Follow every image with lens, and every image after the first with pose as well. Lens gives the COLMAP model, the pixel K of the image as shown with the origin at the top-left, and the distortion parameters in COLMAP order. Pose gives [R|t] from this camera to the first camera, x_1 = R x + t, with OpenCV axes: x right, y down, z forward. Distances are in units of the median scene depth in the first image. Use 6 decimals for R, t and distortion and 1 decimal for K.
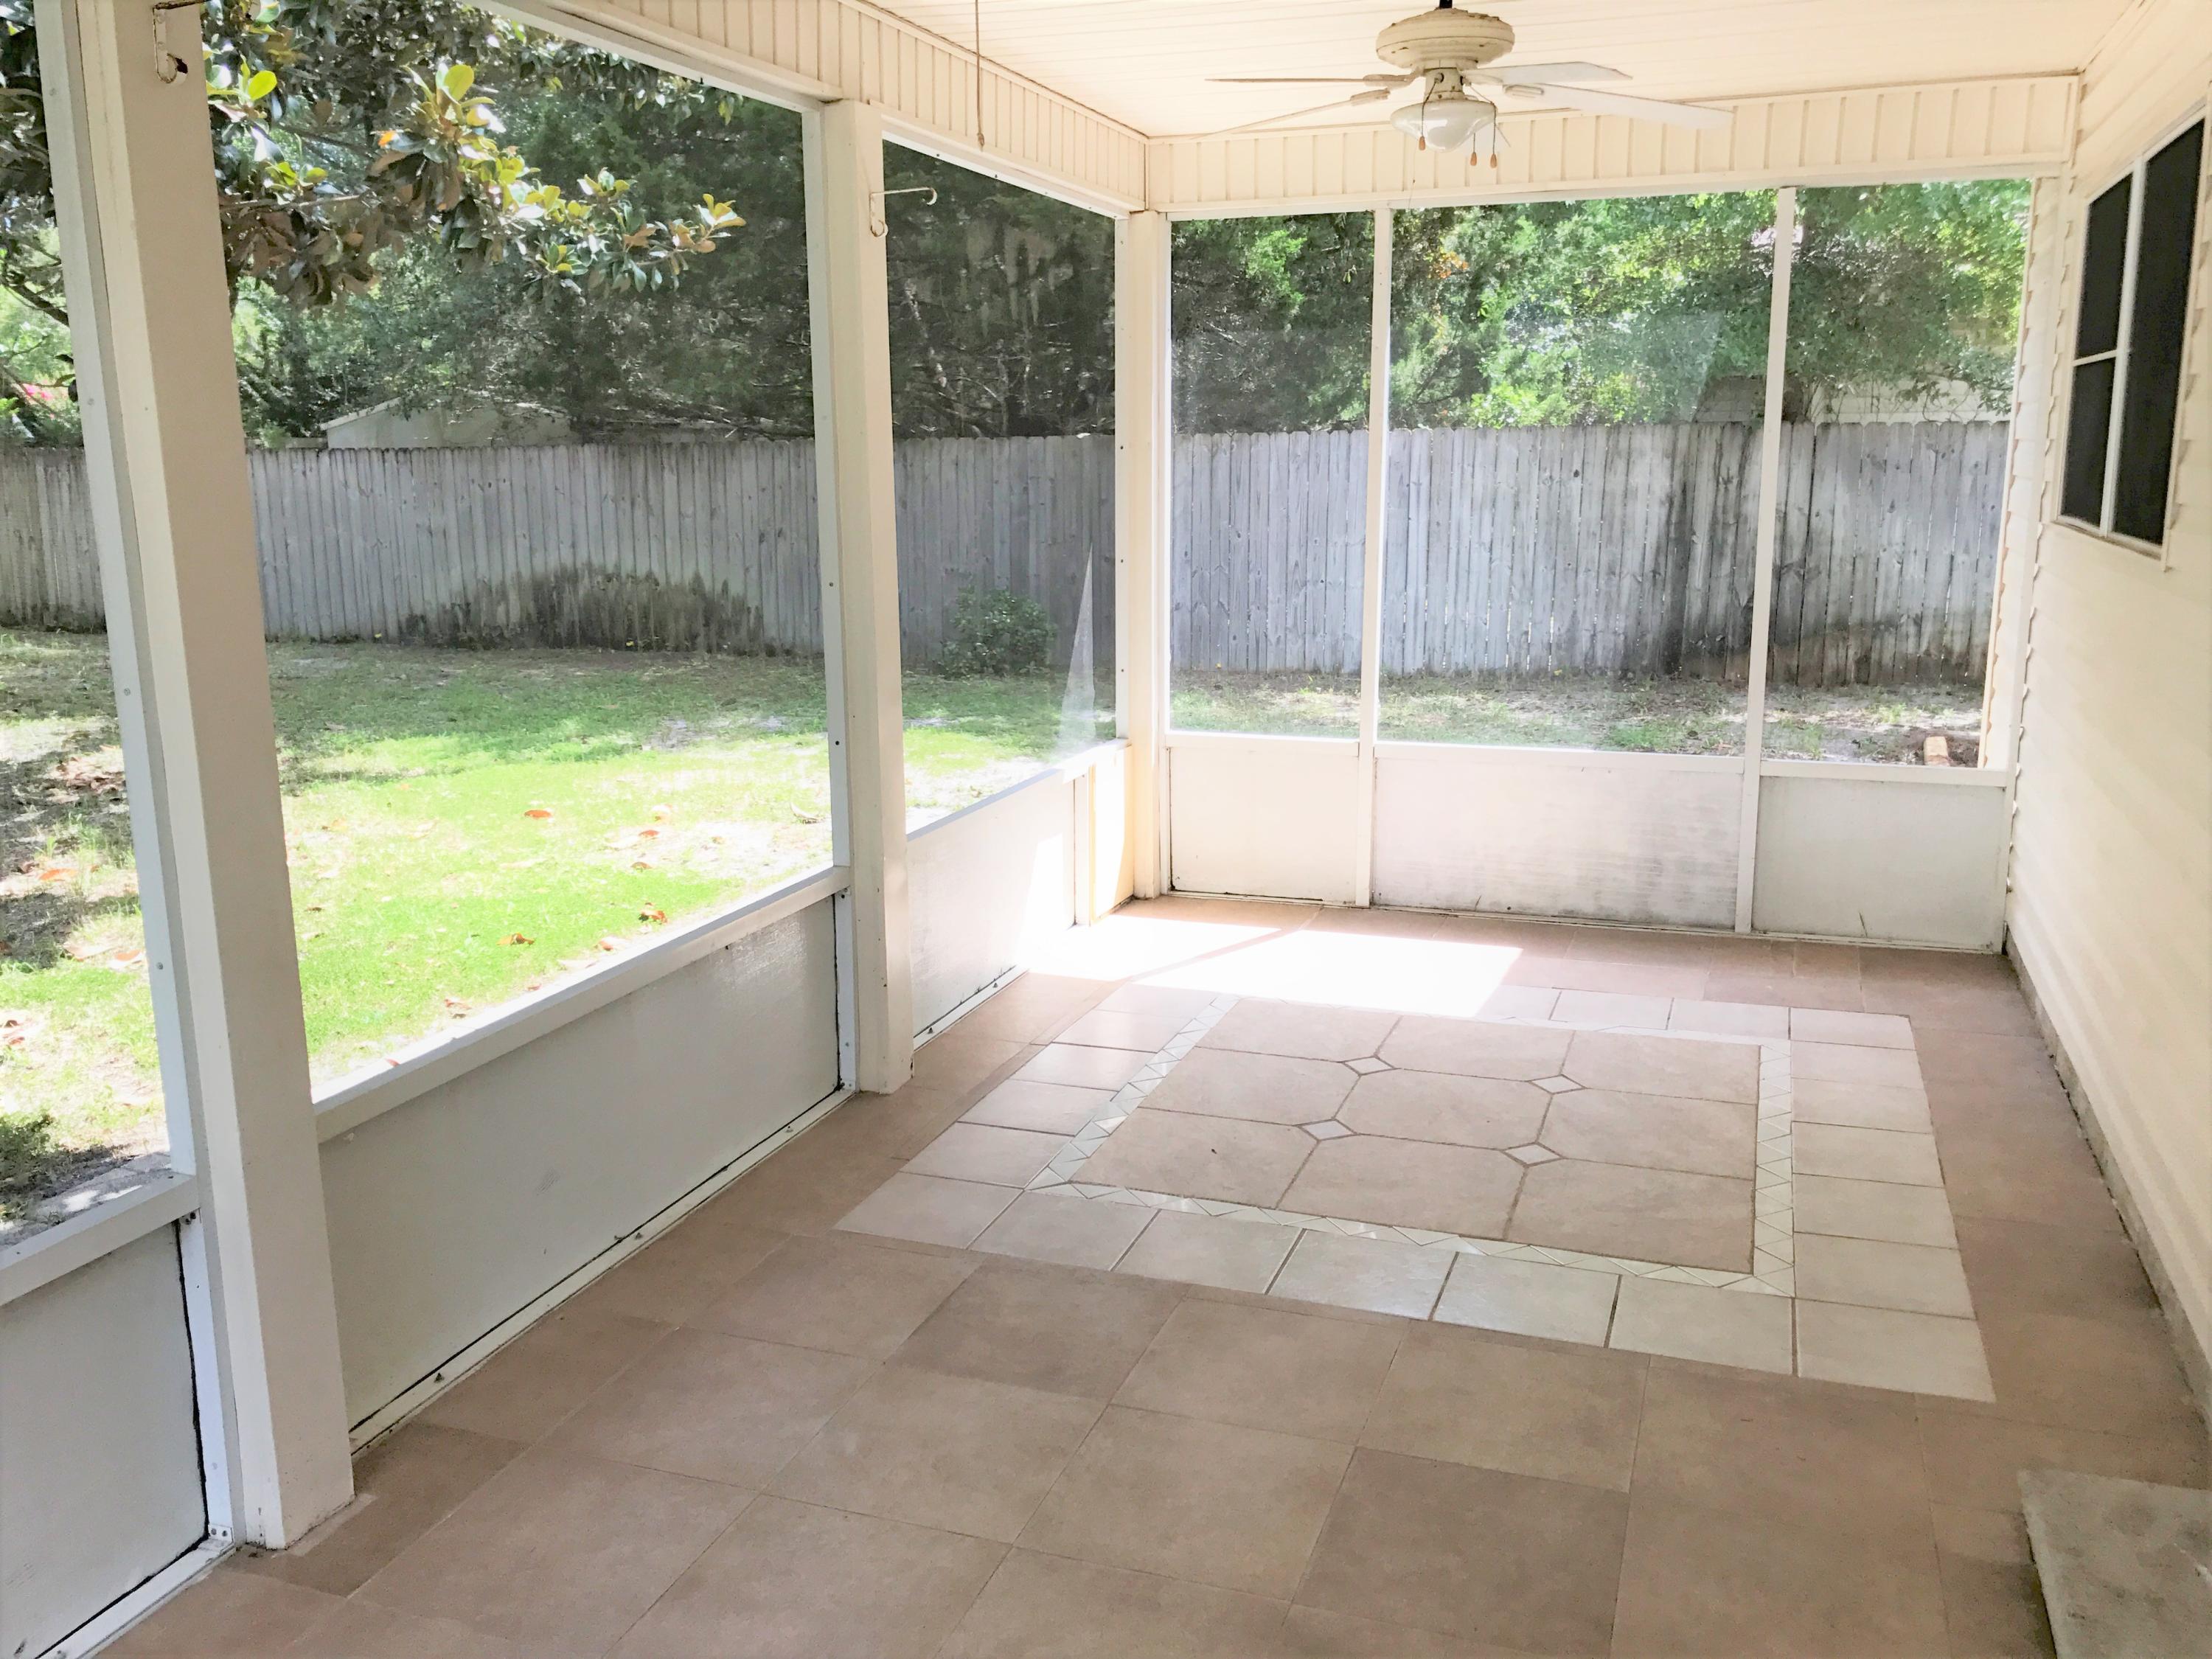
lens RADIAL K [[1824.7, 0, 1103.1], [0, 1824.7, 806.6], [0, 0, 1]] dist [0.026412, -0.021586]
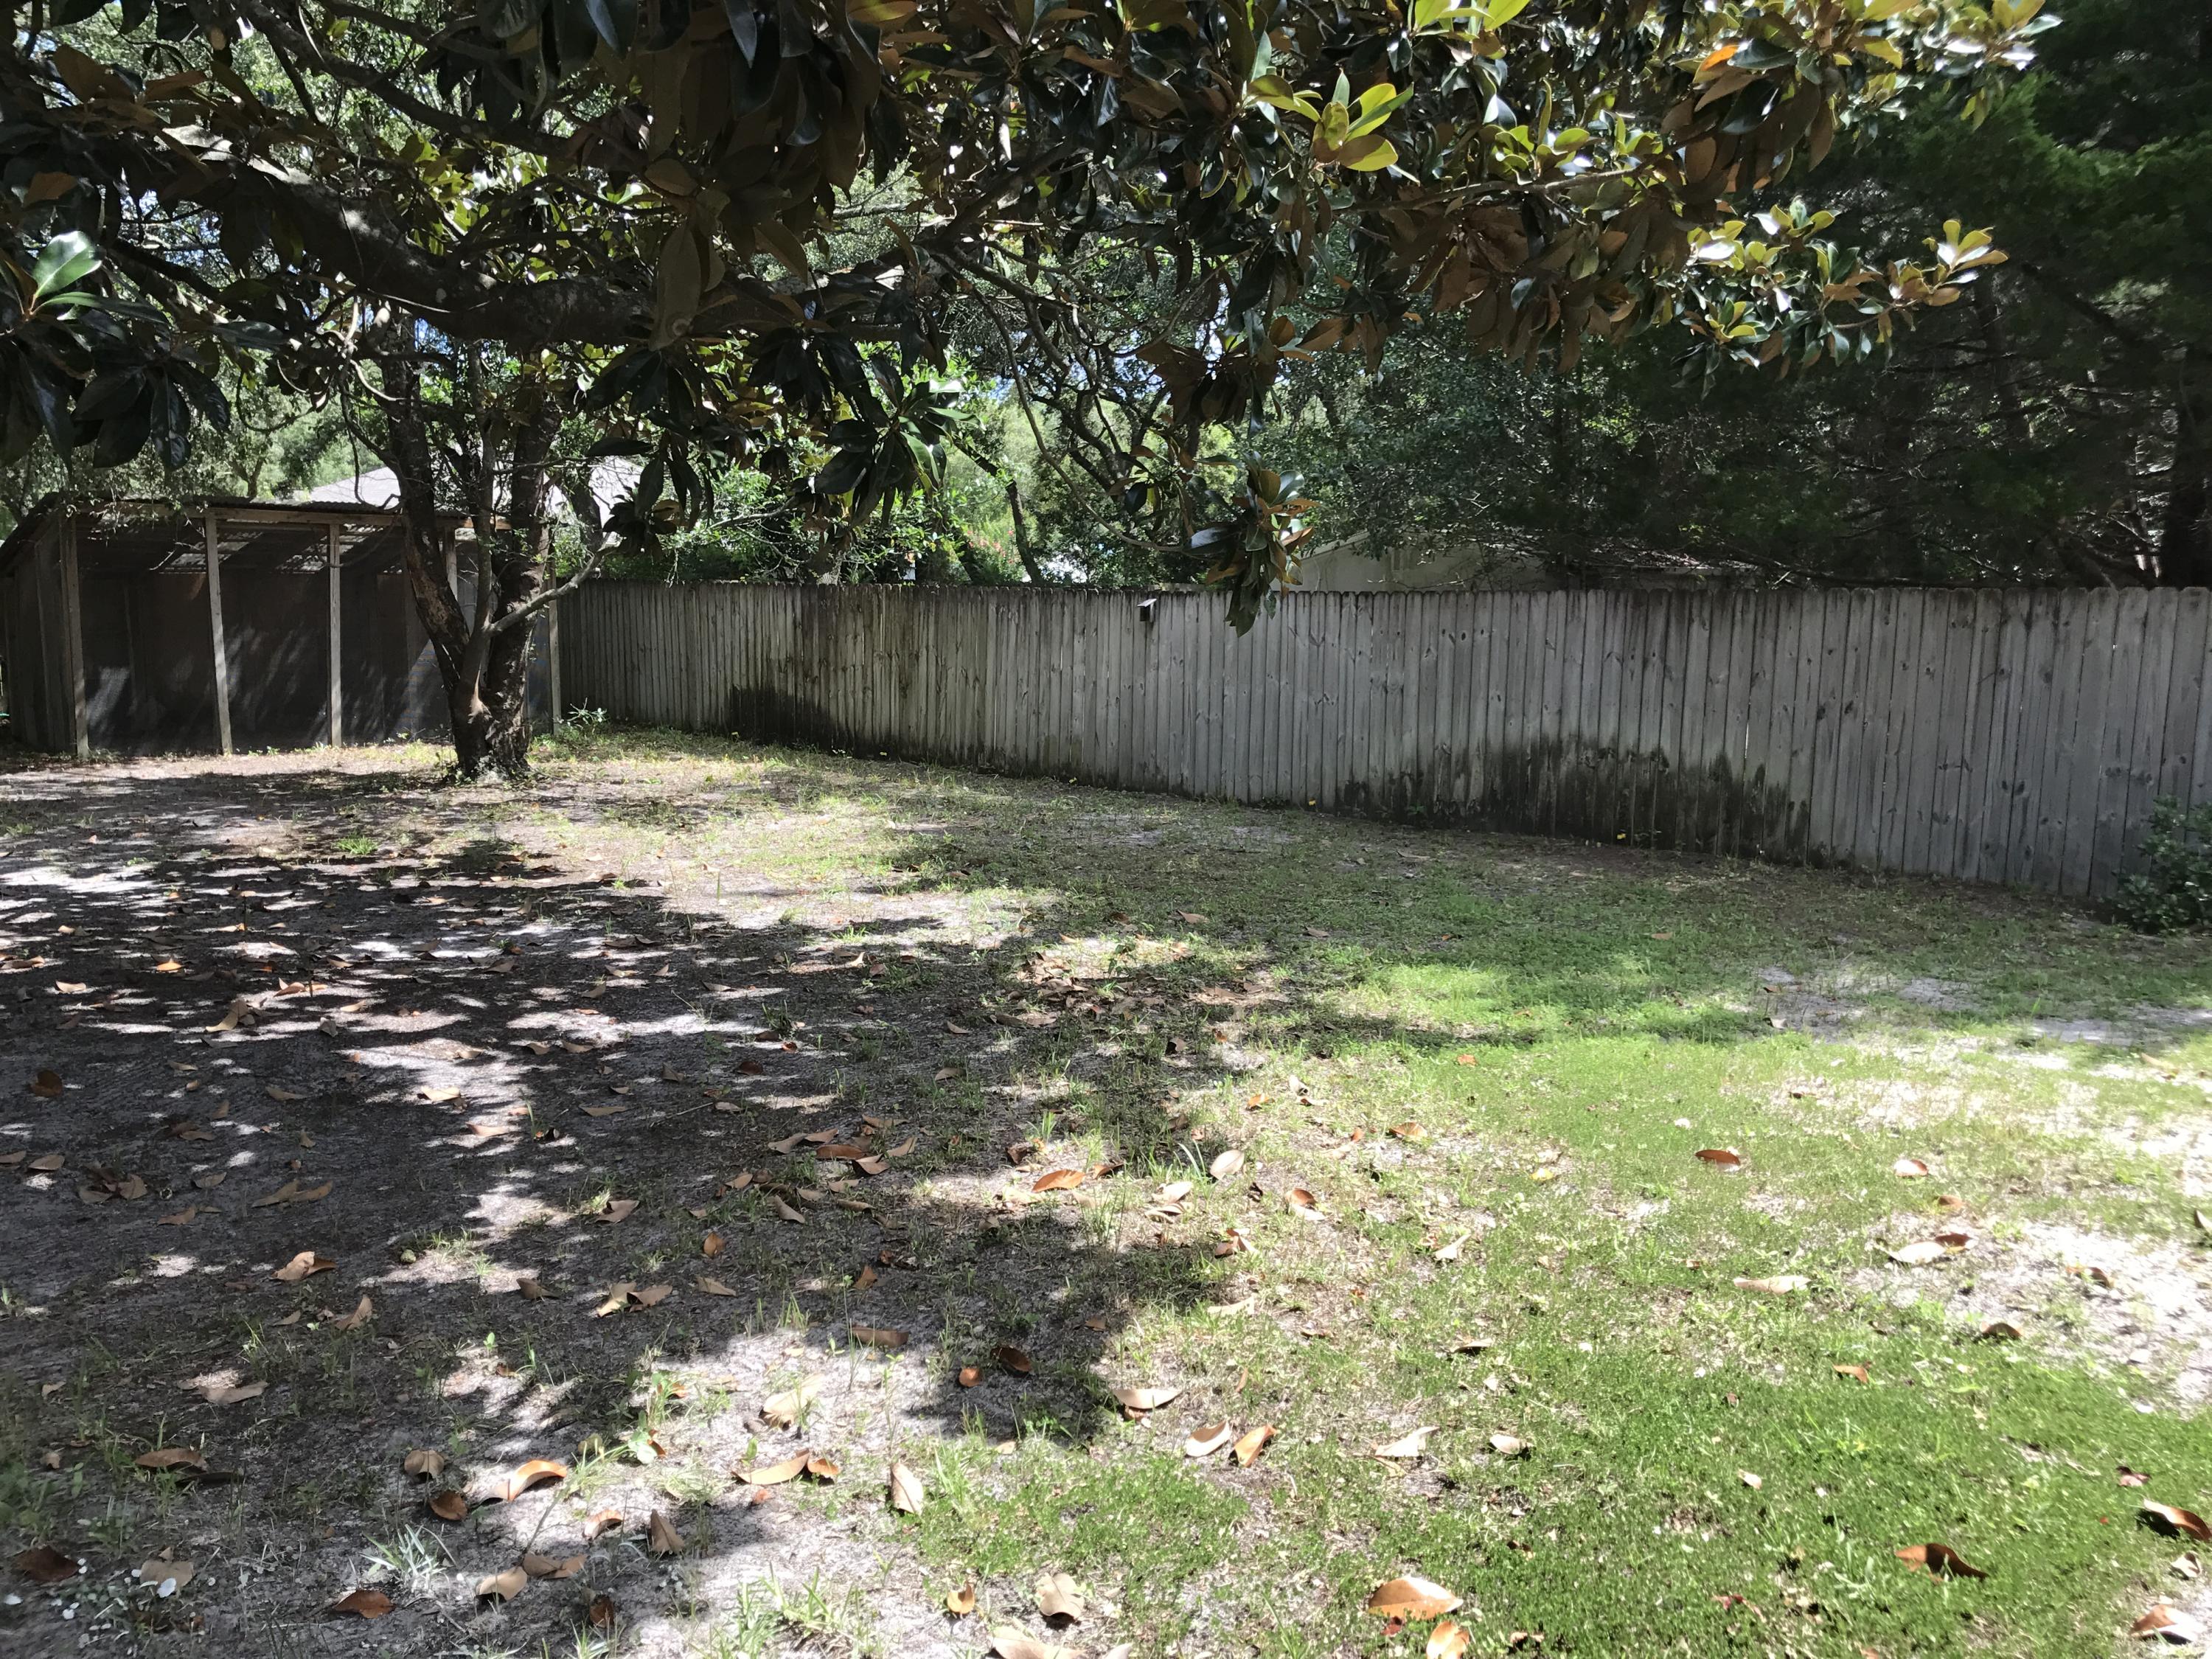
lens RADIAL K [[1777.9, 0, 1101.1], [0, 1777.9, 864.4], [0, 0, 1]] dist [0.058477, -0.089989]
pose [[0.908965, 0.081170, -0.408894, -0.147465], [-0.100811, 0.994548, -0.026672, -0.033339], [0.404499, 0.065465, 0.912192, 0.195119]]
